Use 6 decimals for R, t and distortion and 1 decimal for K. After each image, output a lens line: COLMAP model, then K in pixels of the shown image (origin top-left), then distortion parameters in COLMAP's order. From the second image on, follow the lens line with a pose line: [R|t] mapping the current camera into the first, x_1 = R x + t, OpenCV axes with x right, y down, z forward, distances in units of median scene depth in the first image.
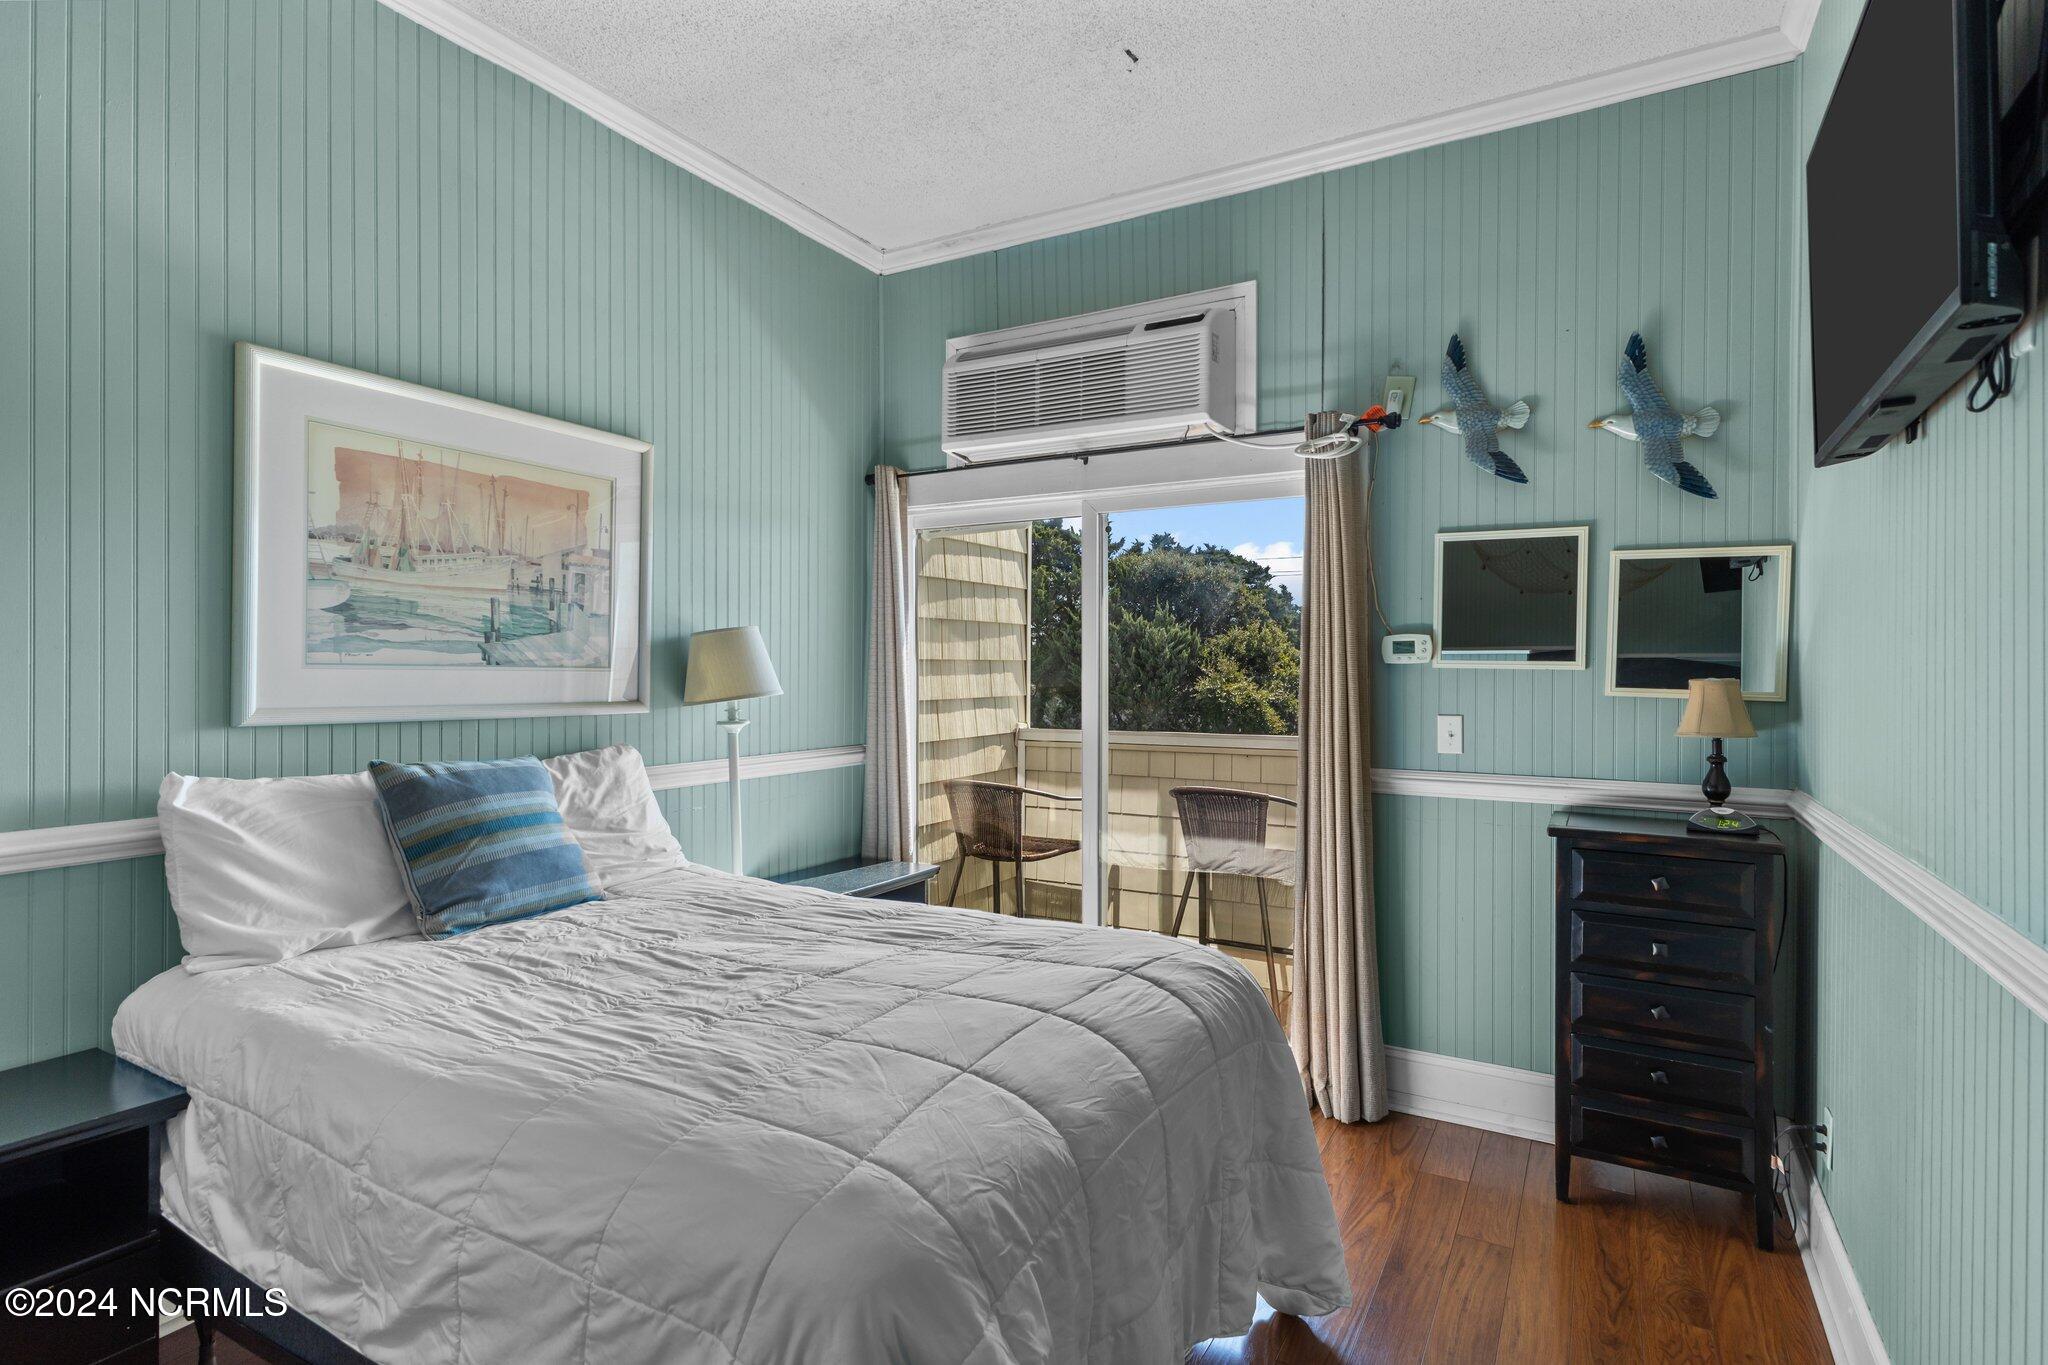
lens RADIAL K [[1035.9, 0, 1029.9], [0, 1035.9, 677.0], [0, 0, 1]] dist [0.020587, 0.000168]
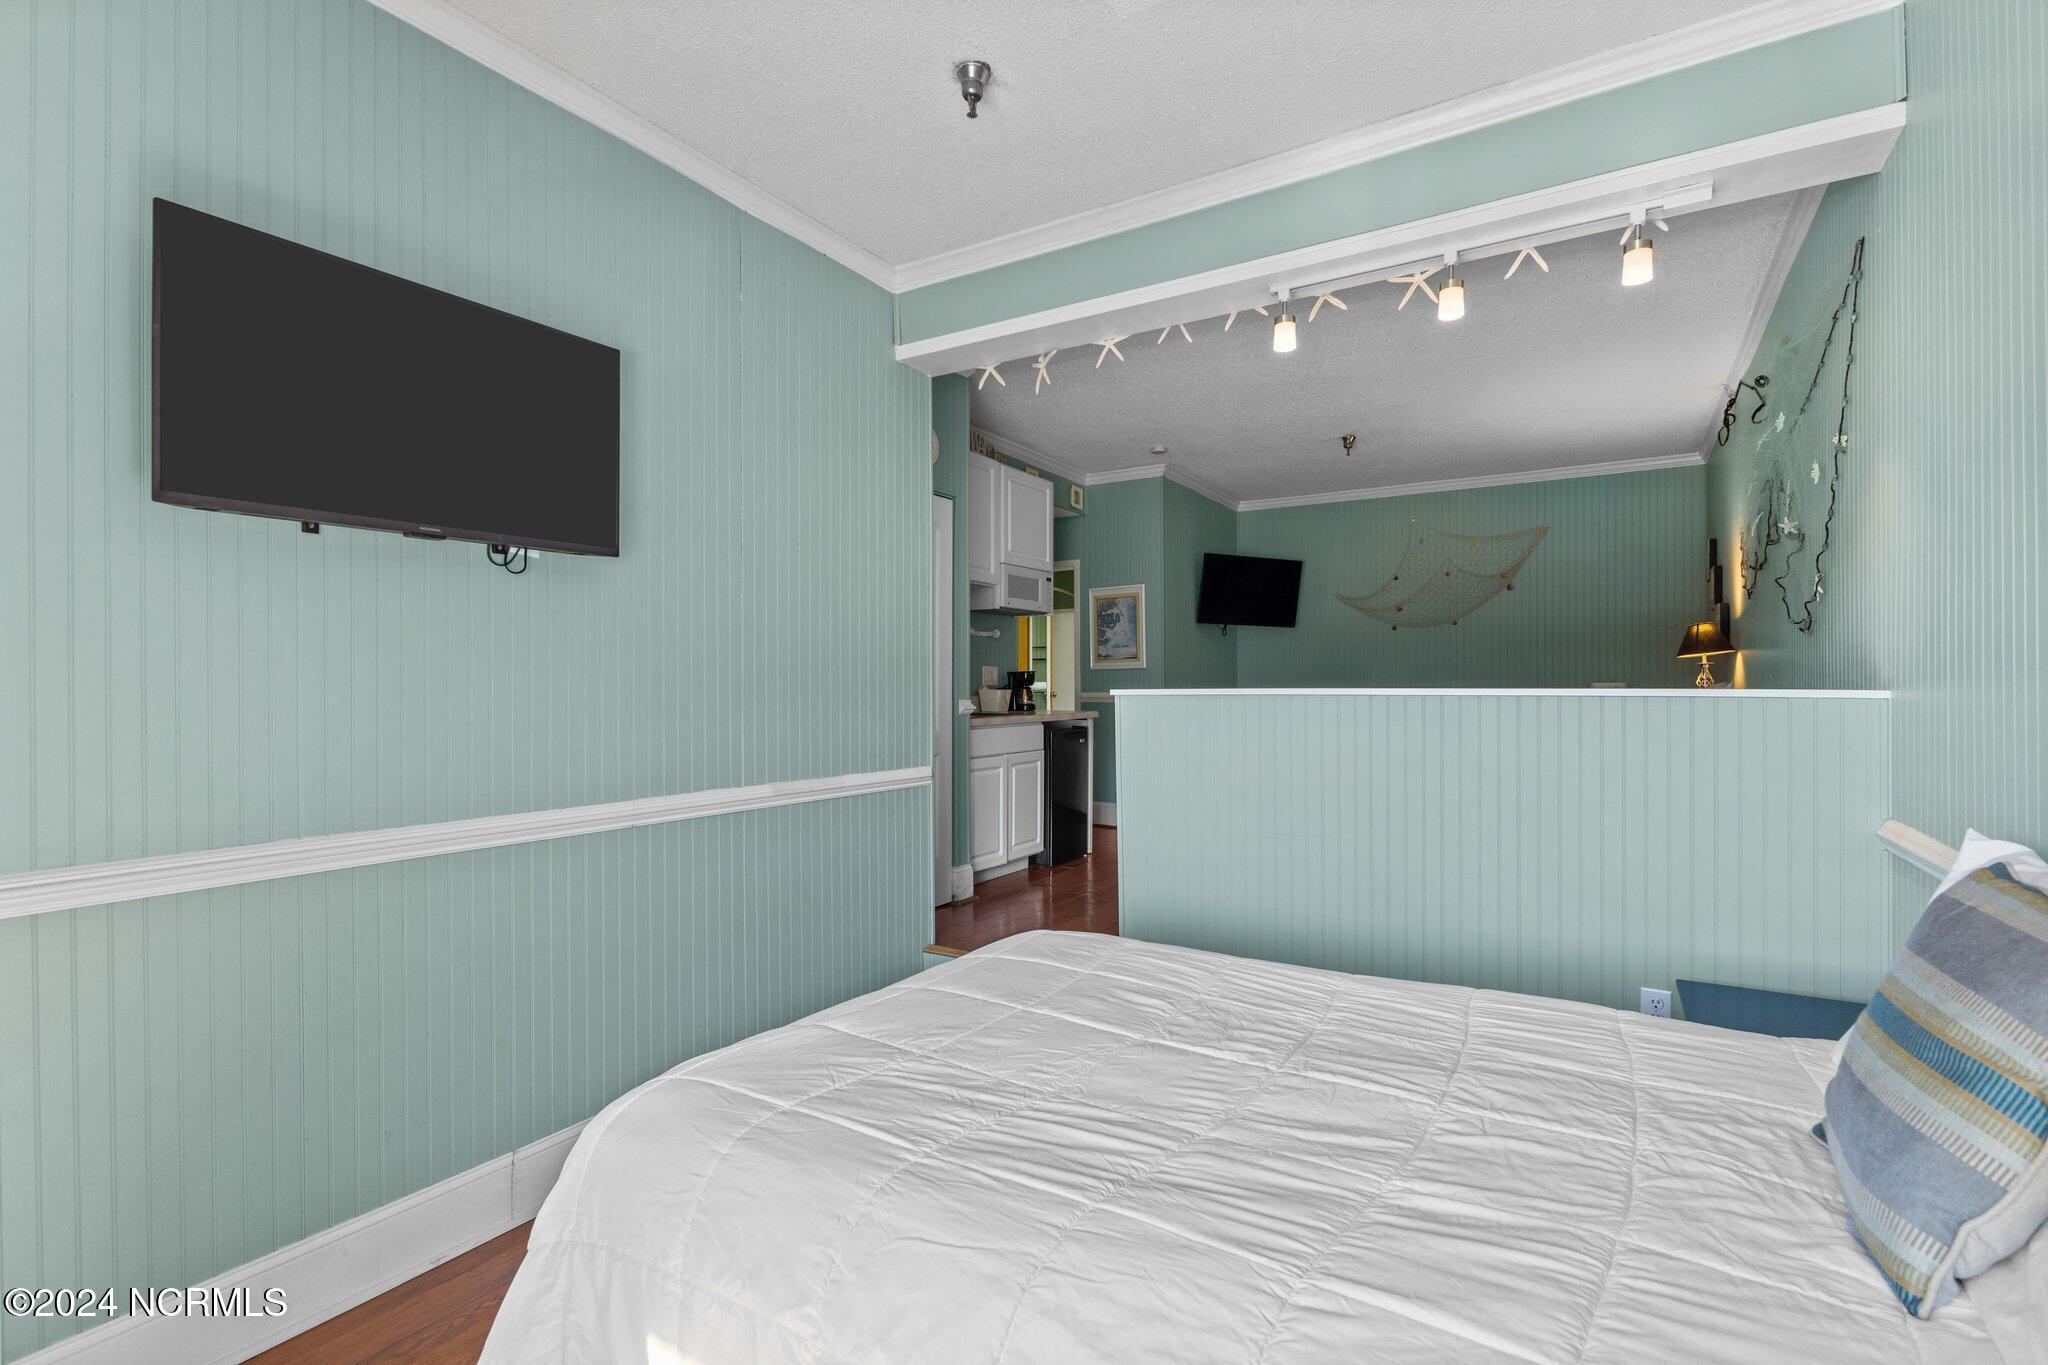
lens RADIAL K [[935.3, 0, 1029.2], [0, 935.3, 688.8], [0, 0, 1]] dist [-0.000188, -0.000132]
pose [[-0.999130, -0.001042, 0.041682, -0.096064], [-0.000622, 0.999949, 0.010081, -0.018285], [-0.041691, 0.010046, -0.999080, 1.297014]]
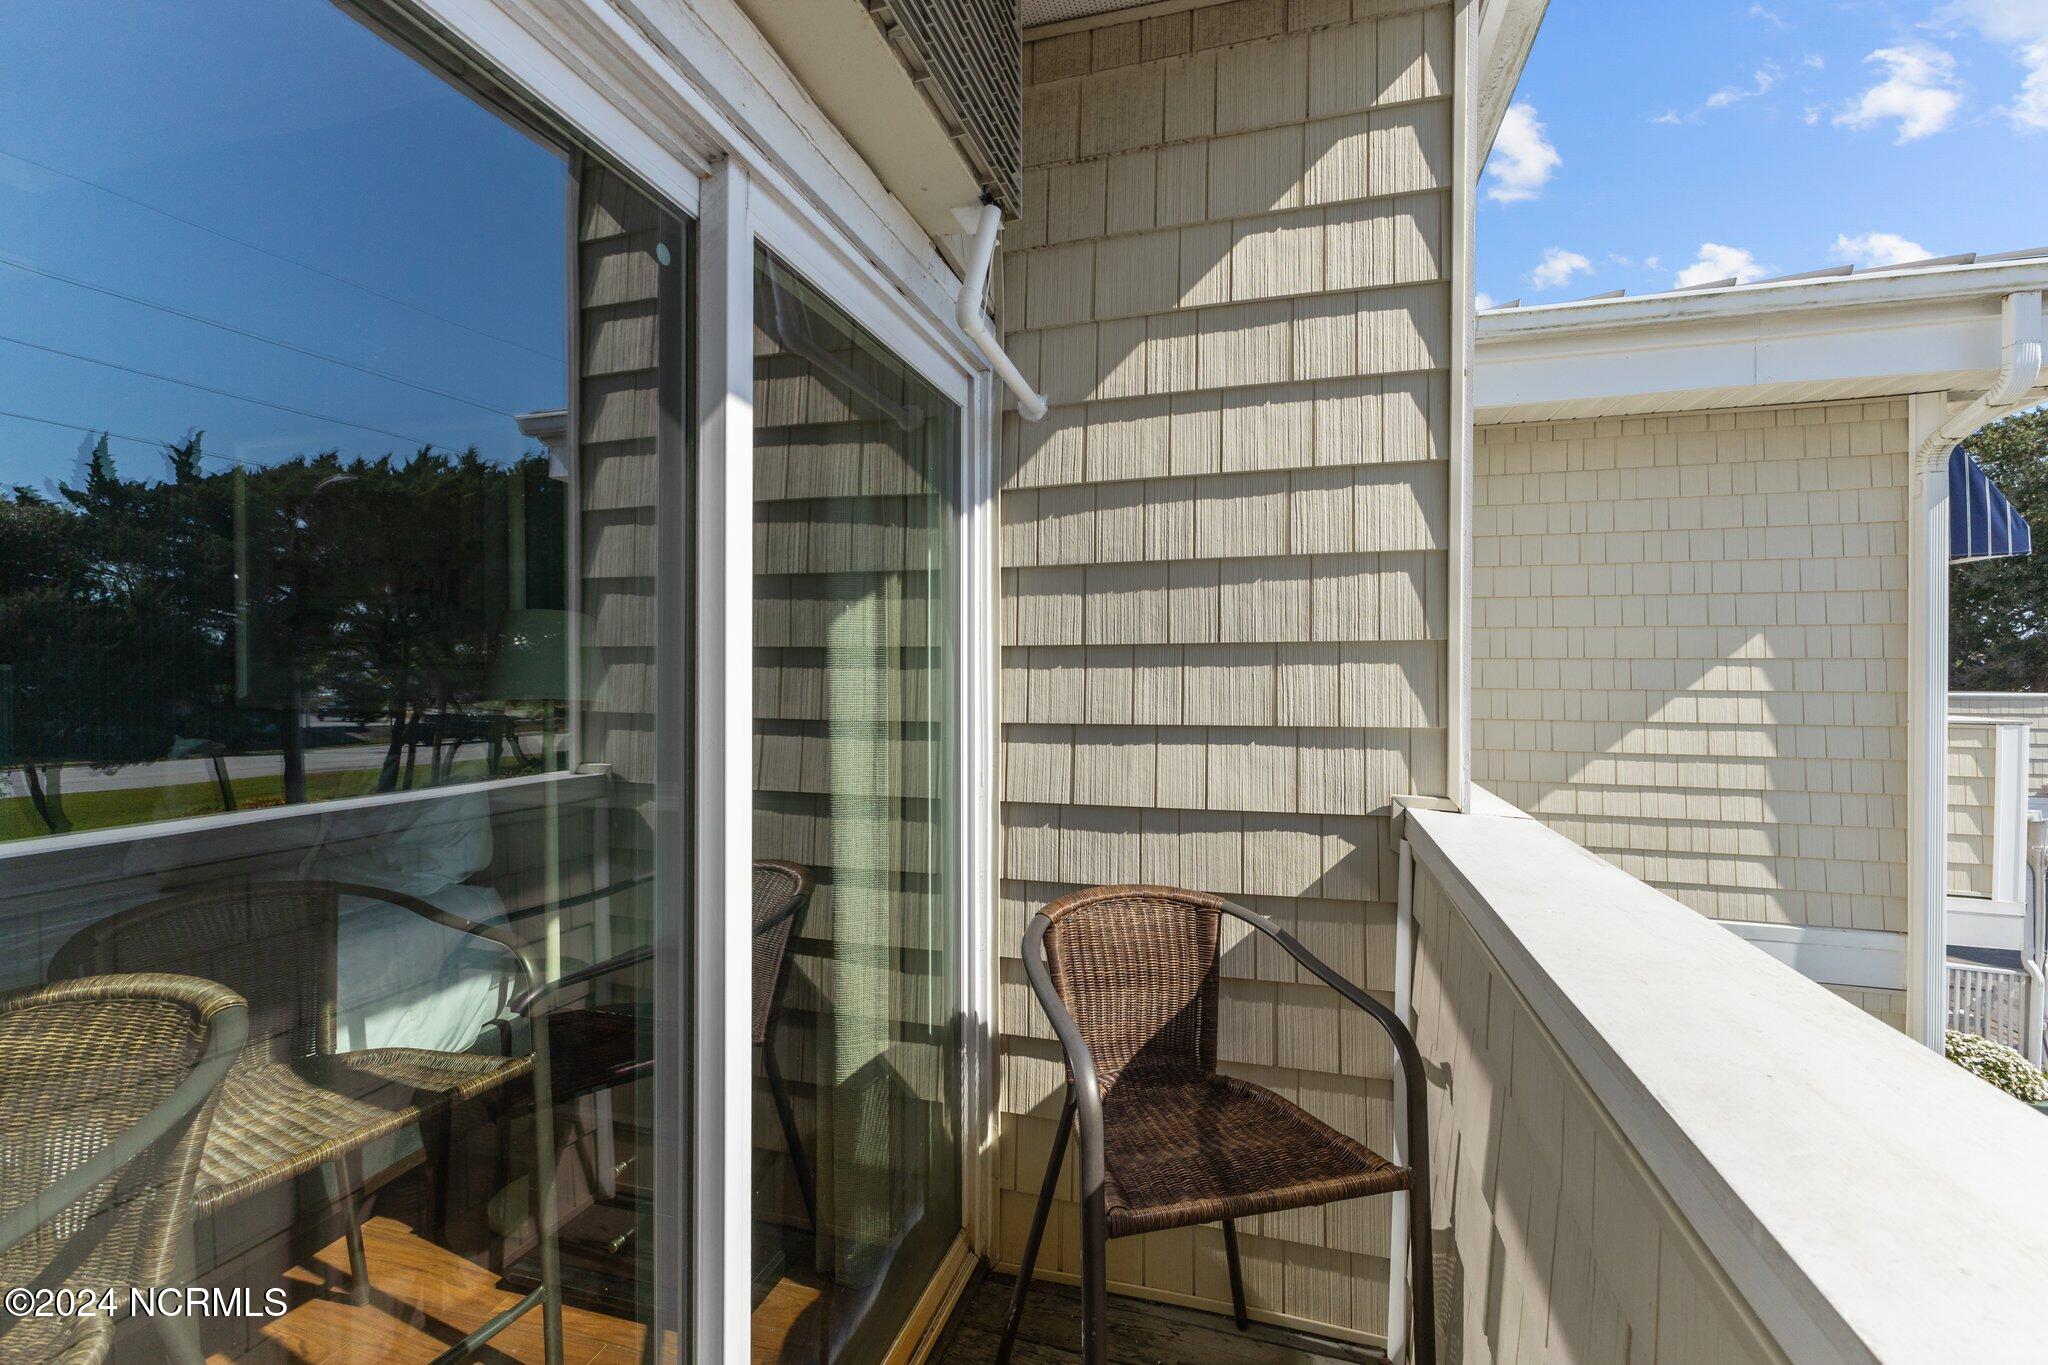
lens RADIAL K [[876.6, 0, 1024.0], [0, 876.6, 682.5], [0, 0, 1]] dist [0.005944, 0.000224]
pose [[0.219506, 0.008087, -0.975578, 0.528994], [-0.009234, 0.999938, 0.006212, -0.000977], [0.975567, 0.007645, 0.219567, 1.420169]]
